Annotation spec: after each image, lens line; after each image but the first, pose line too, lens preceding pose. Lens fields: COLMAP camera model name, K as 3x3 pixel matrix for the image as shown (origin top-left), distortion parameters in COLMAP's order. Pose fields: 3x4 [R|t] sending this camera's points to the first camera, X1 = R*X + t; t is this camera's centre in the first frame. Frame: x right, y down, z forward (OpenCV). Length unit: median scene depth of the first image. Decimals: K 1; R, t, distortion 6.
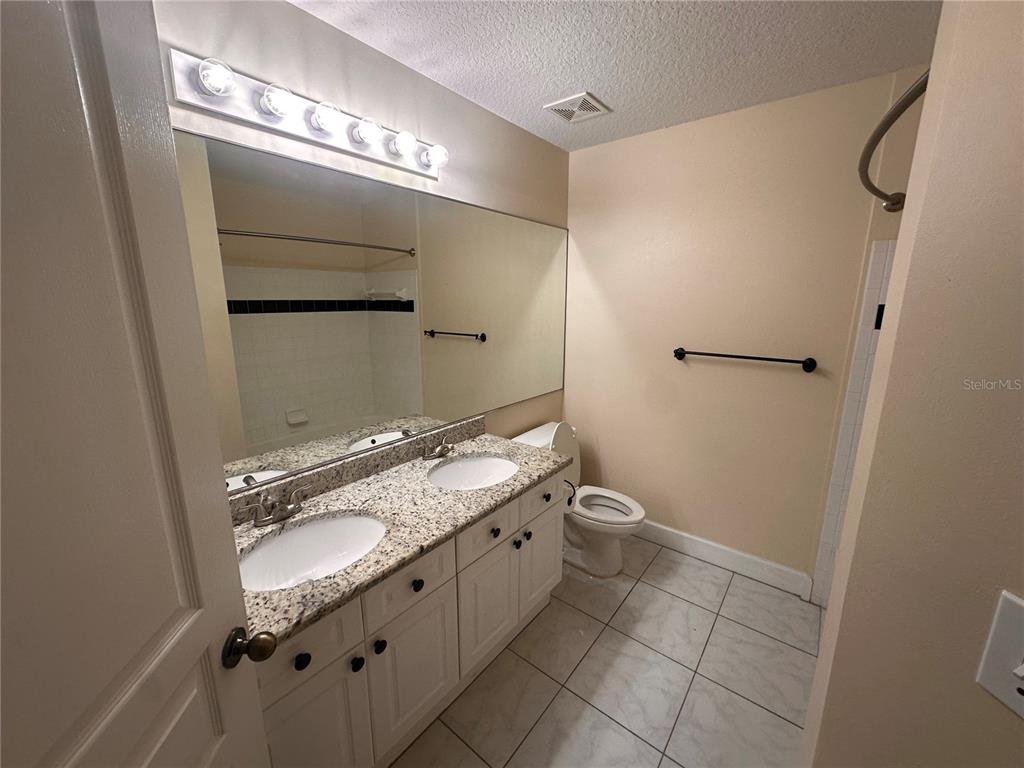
lens RADIAL K [[409.7, 0, 510.6], [0, 409.7, 382.9], [0, 0, 1]] dist [-0.004453, 0.001177]
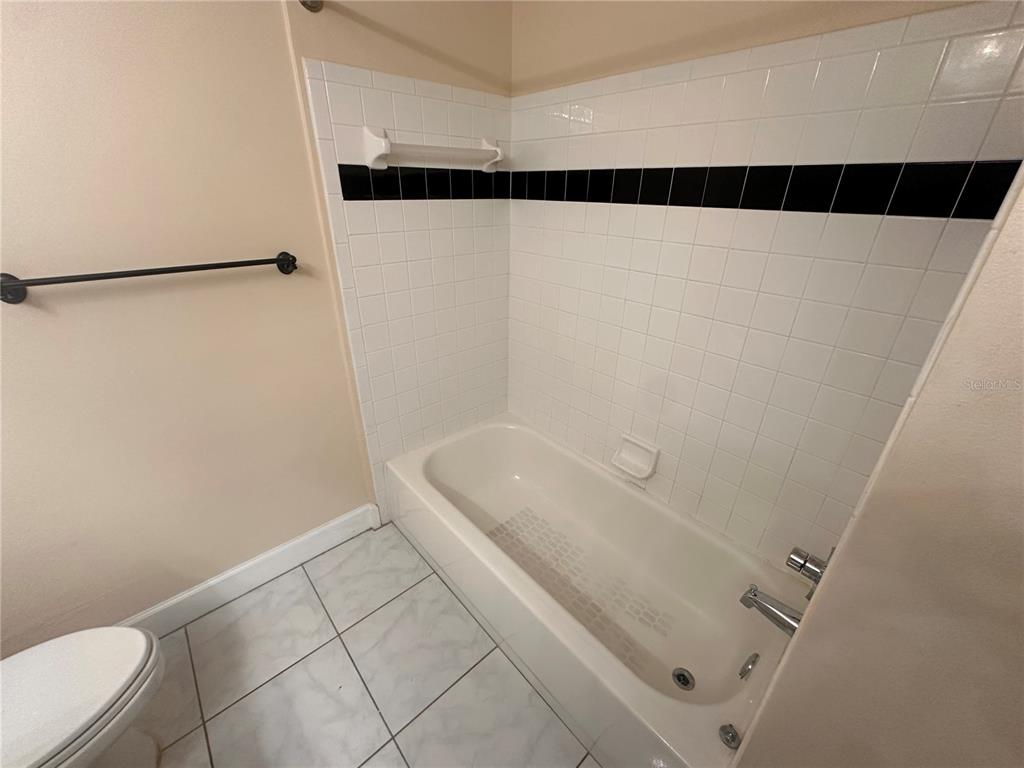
lens RADIAL K [[409.7, 0, 509.3], [0, 409.7, 381.4], [0, 0, 1]] dist [-0.004453, 0.001177]
pose [[0.167704, -0.424682, 0.889674, 0.130930], [0.190821, 0.899372, 0.393341, -0.076902], [-0.967193, 0.103803, 0.231867, 0.613932]]
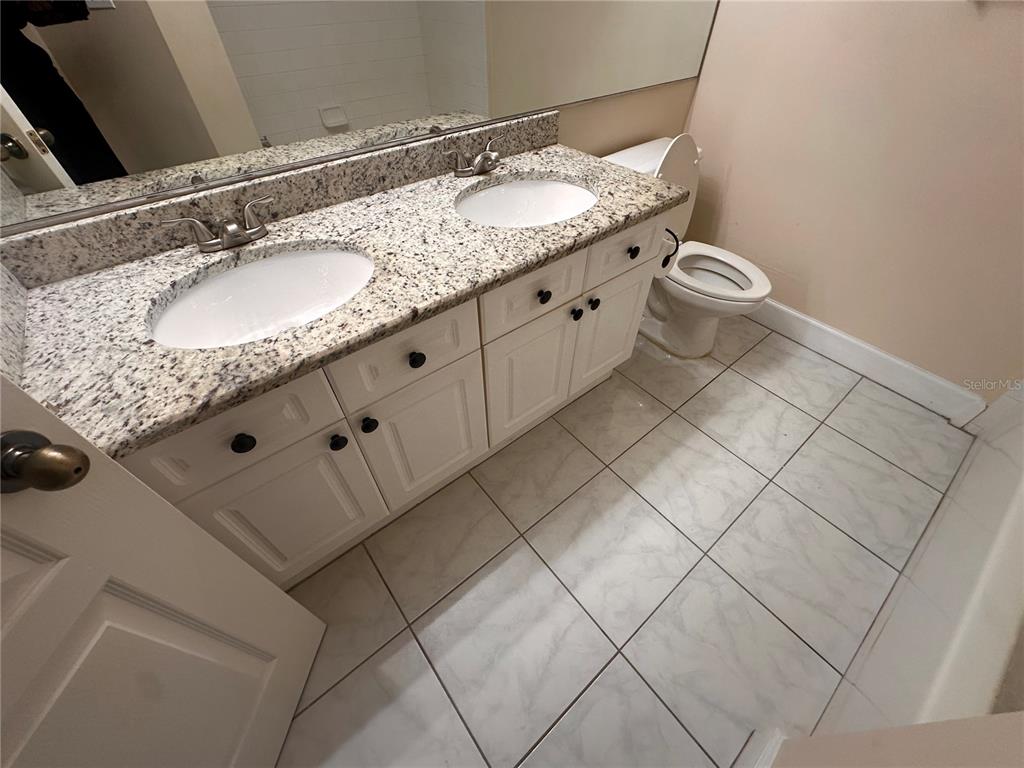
lens RADIAL K [[409.7, 0, 509.7], [0, 409.7, 383.9], [0, 0, 1]] dist [-0.004453, 0.001177]
pose [[0.975677, 0.153922, -0.156082, 0.032860], [-0.038077, 0.820193, 0.570819, 0.091618], [0.215879, -0.550992, 0.806104, 0.333691]]
